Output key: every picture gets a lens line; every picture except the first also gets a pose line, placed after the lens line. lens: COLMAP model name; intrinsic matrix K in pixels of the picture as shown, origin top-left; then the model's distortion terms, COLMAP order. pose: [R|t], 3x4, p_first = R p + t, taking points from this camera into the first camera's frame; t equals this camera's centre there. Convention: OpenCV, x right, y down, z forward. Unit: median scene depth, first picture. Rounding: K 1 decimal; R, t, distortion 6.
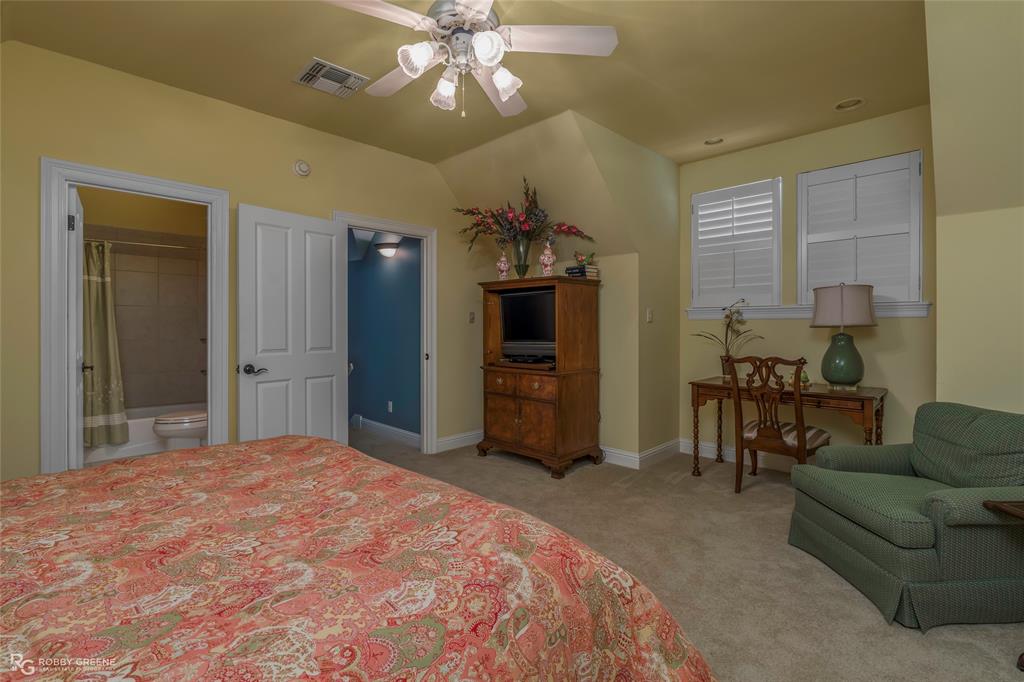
lens RADIAL K [[467.9, 0, 511.3], [0, 467.9, 337.4], [0, 0, 1]] dist [-0.004518, -0.000217]
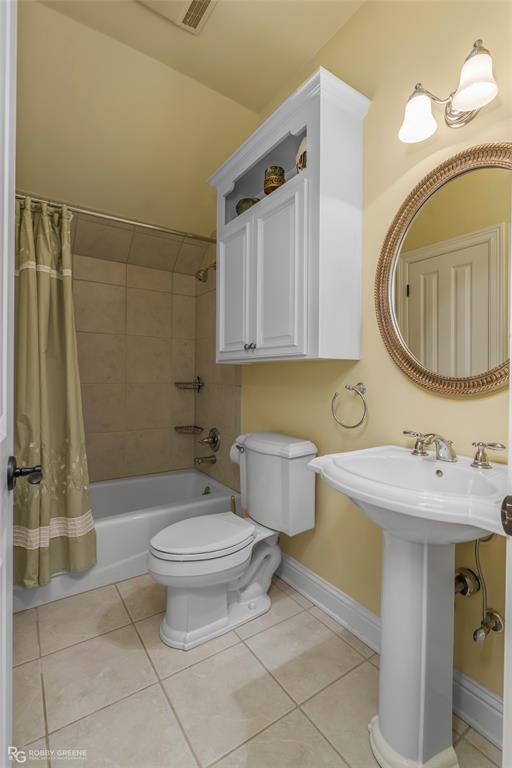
lens RADIAL K [[350.9, 0, 256.2], [0, 350.9, 380.7], [0, 0, 1]] dist [-0.004518, -0.000217]
pose [[0.982983, 0.003908, -0.183653, -0.568486], [-0.005345, 0.999959, -0.007331, 0.006379], [0.183617, 0.008188, 0.982964, 0.633510]]
